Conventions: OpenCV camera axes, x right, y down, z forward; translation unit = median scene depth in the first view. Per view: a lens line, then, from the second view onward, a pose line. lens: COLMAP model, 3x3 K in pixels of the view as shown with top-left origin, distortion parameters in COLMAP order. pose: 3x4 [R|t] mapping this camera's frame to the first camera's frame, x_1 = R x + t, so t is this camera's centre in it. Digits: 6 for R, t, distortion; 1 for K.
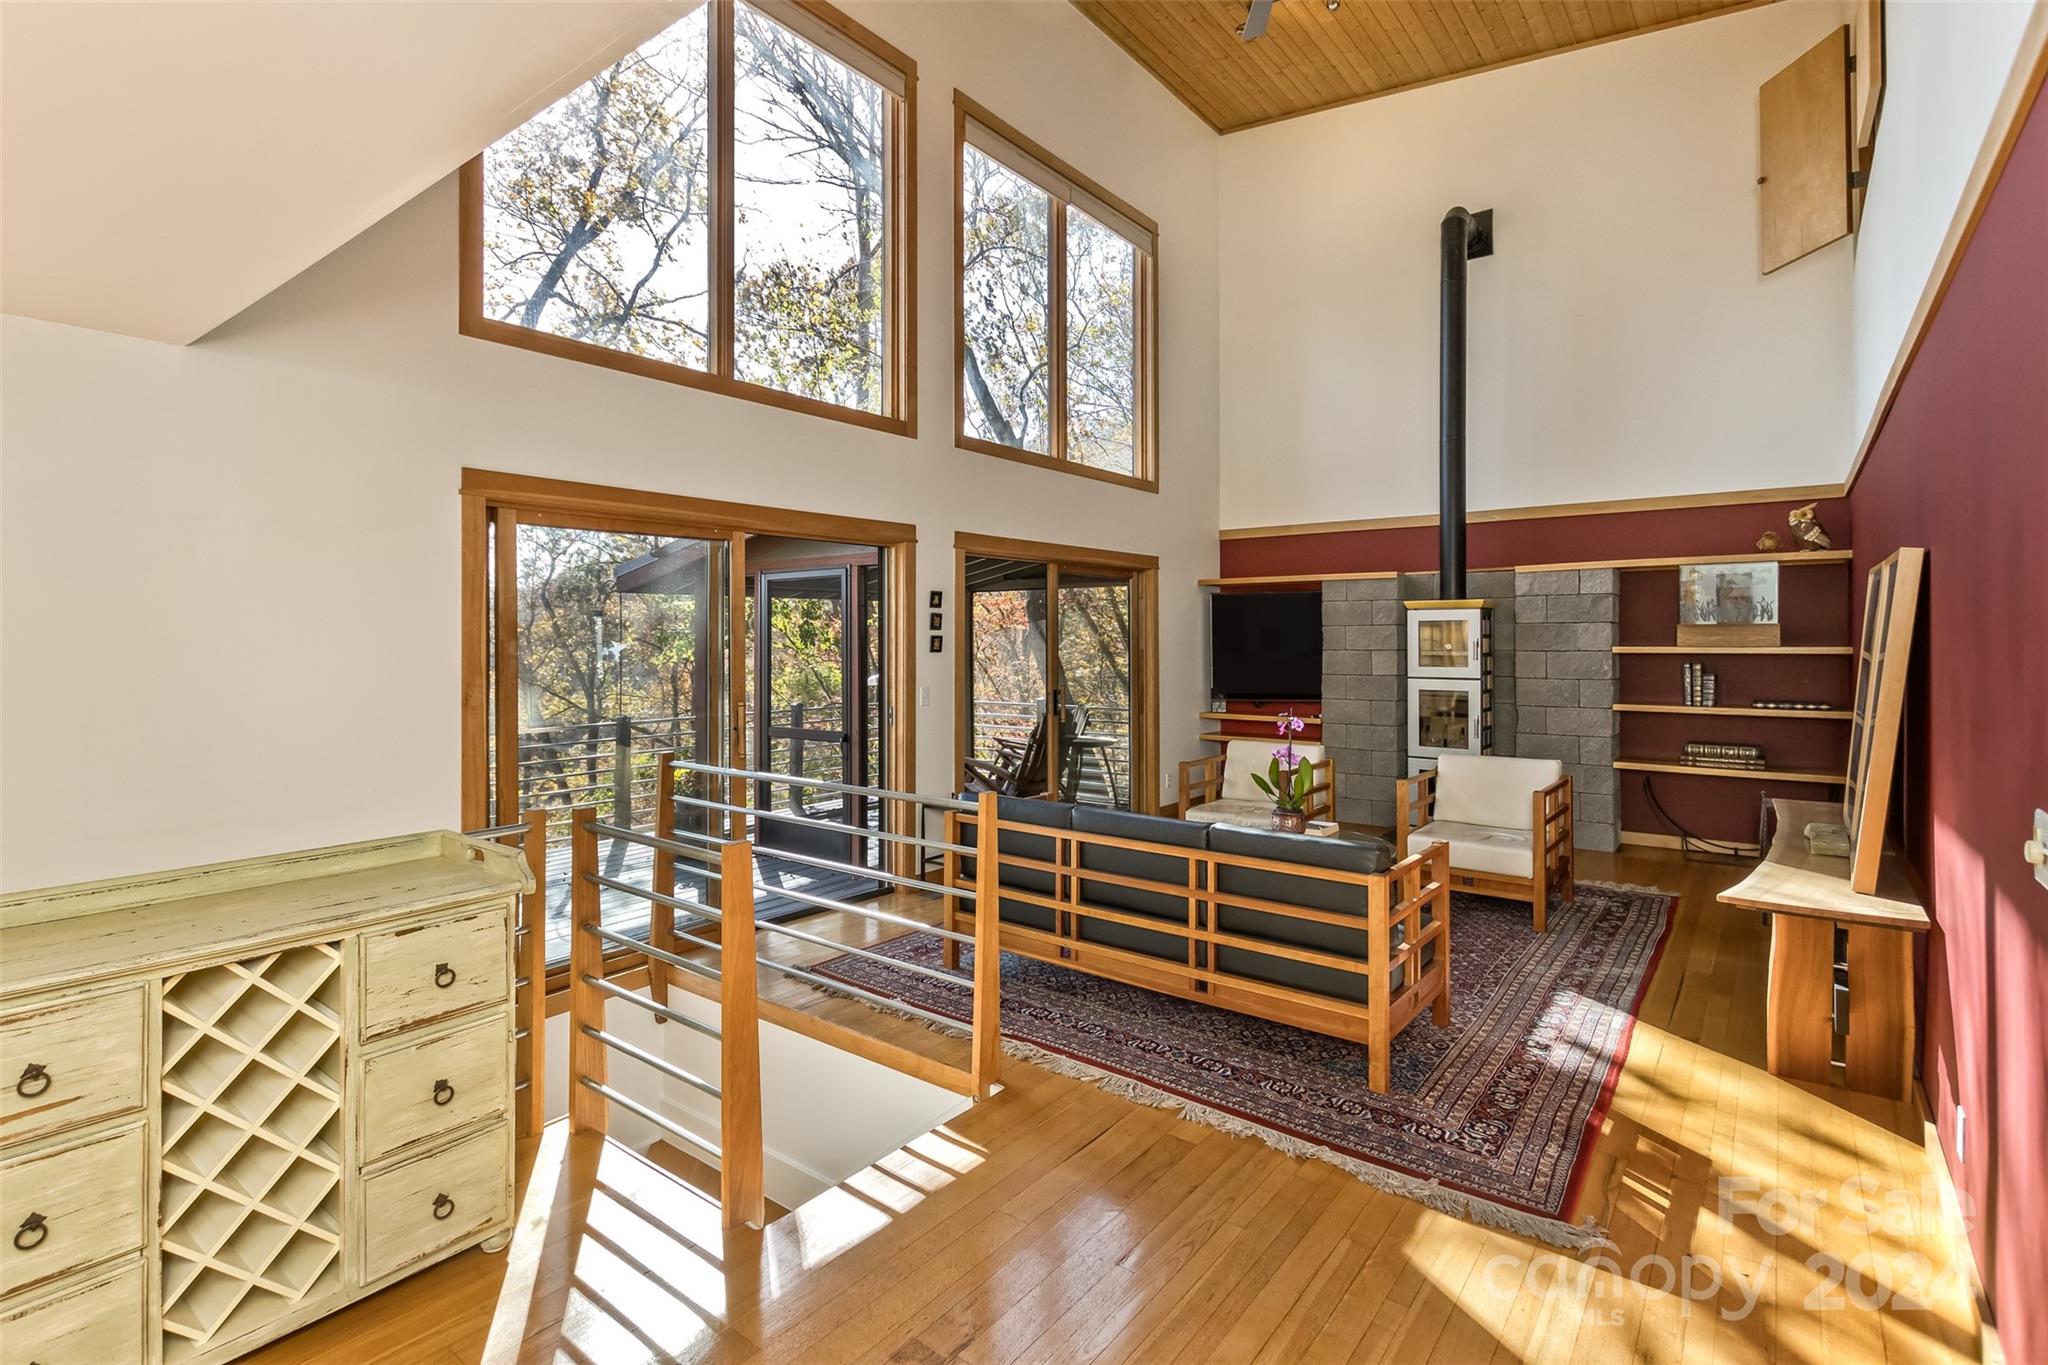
lens RADIAL K [[997.2, 0, 1035.1], [0, 997.2, 643.8], [0, 0, 1]] dist [0.009840, -0.002151]
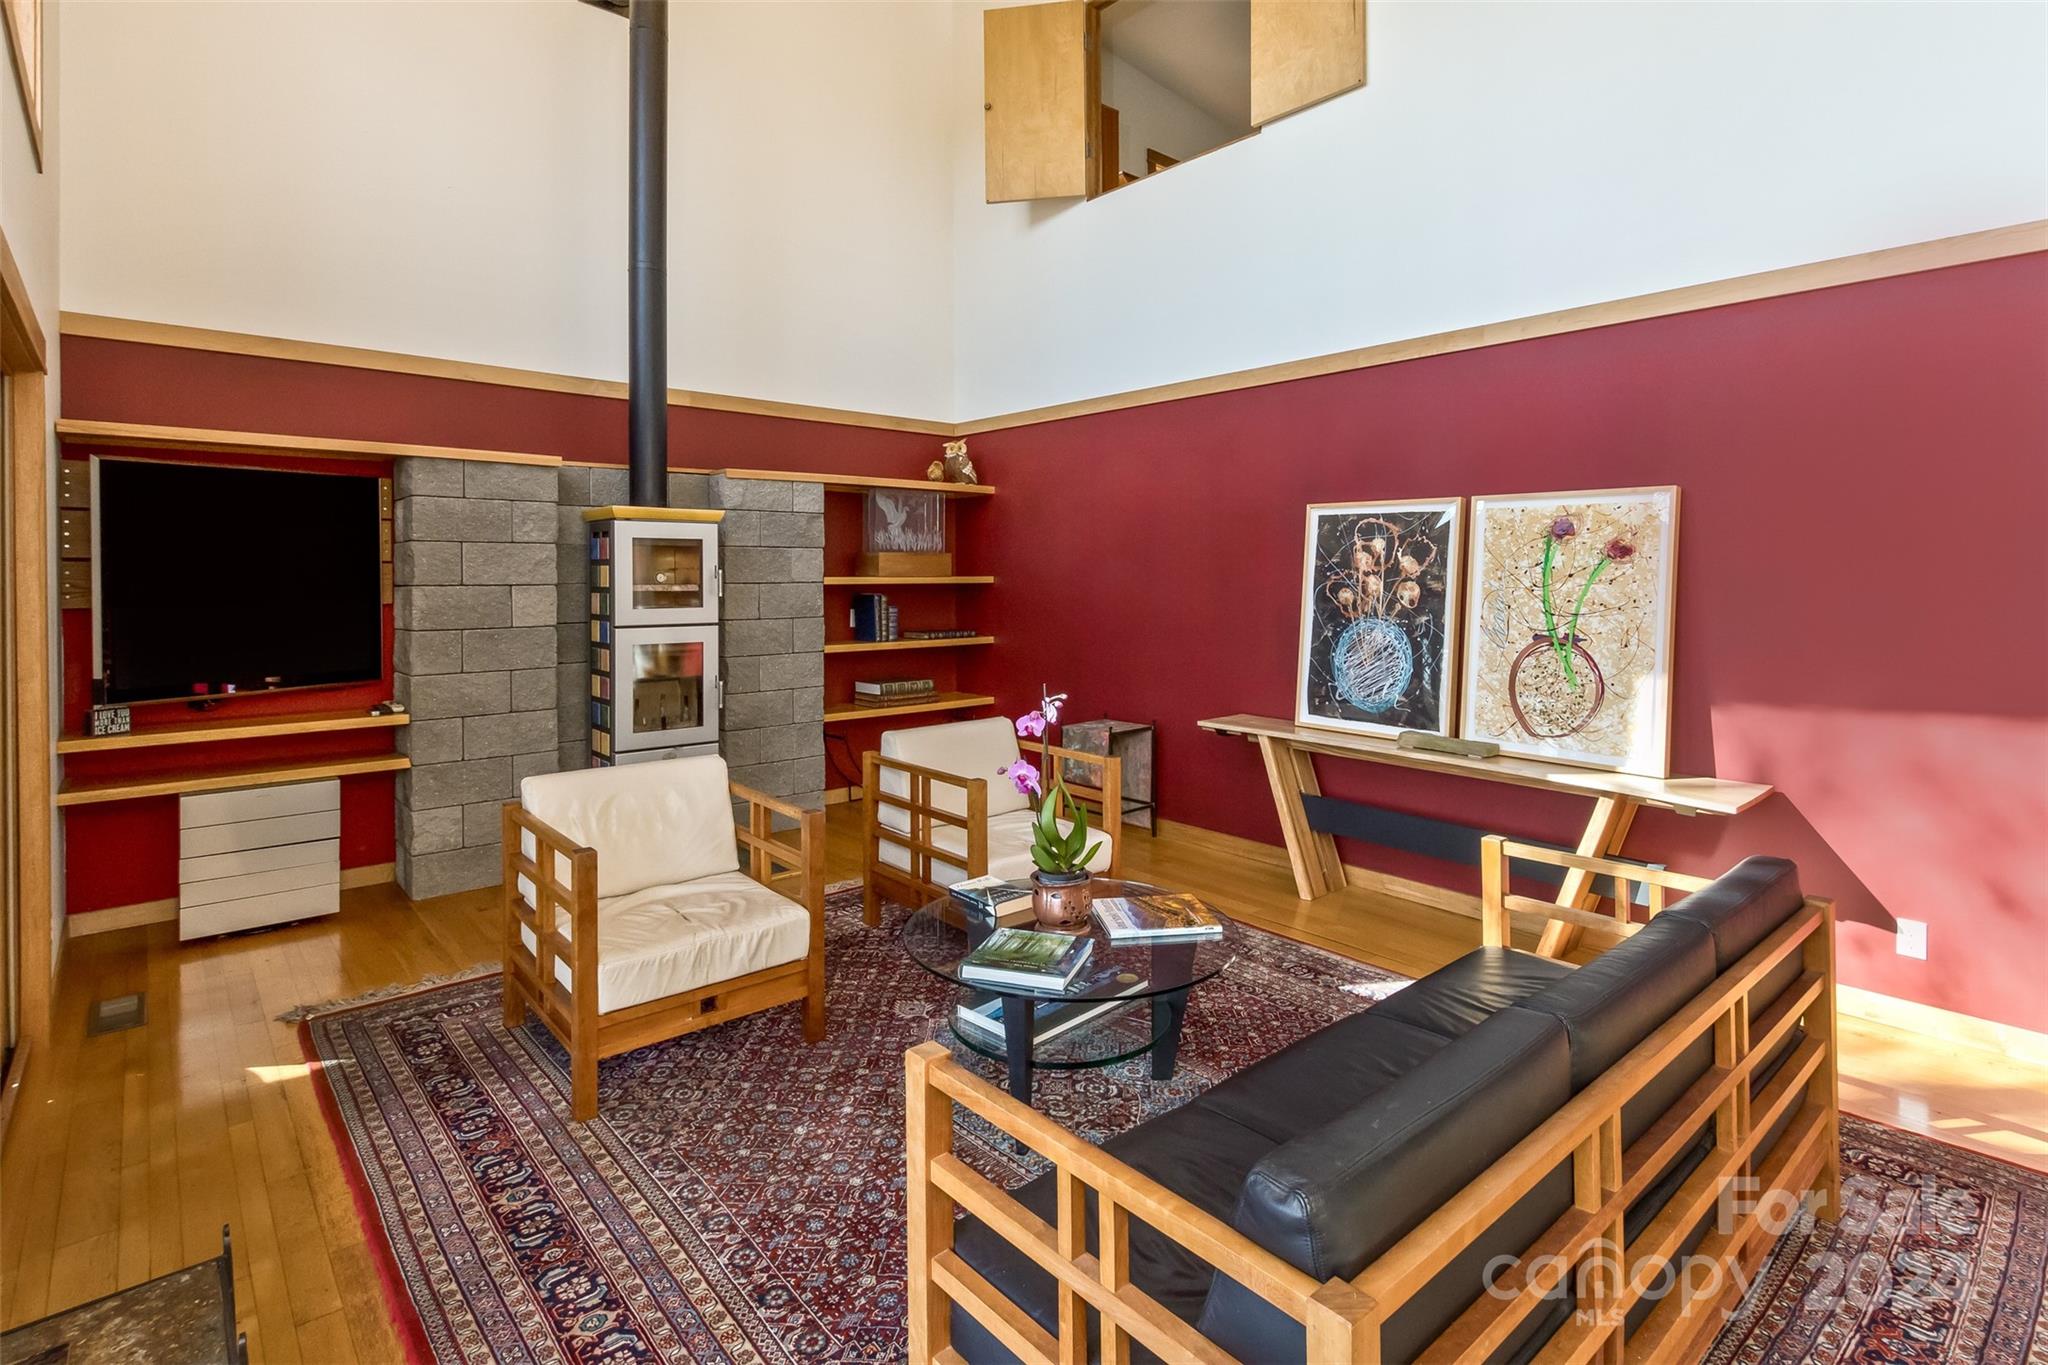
lens RADIAL K [[997.2, 0, 1032.2], [0, 997.2, 579.9], [0, 0, 1]] dist [0.009840, -0.002151]
pose [[0.186853, -0.004156, 0.982379, -0.199735], [0.004025, 0.999986, 0.003465, 0.003000], [-0.982380, 0.003306, 0.186867, 0.645882]]
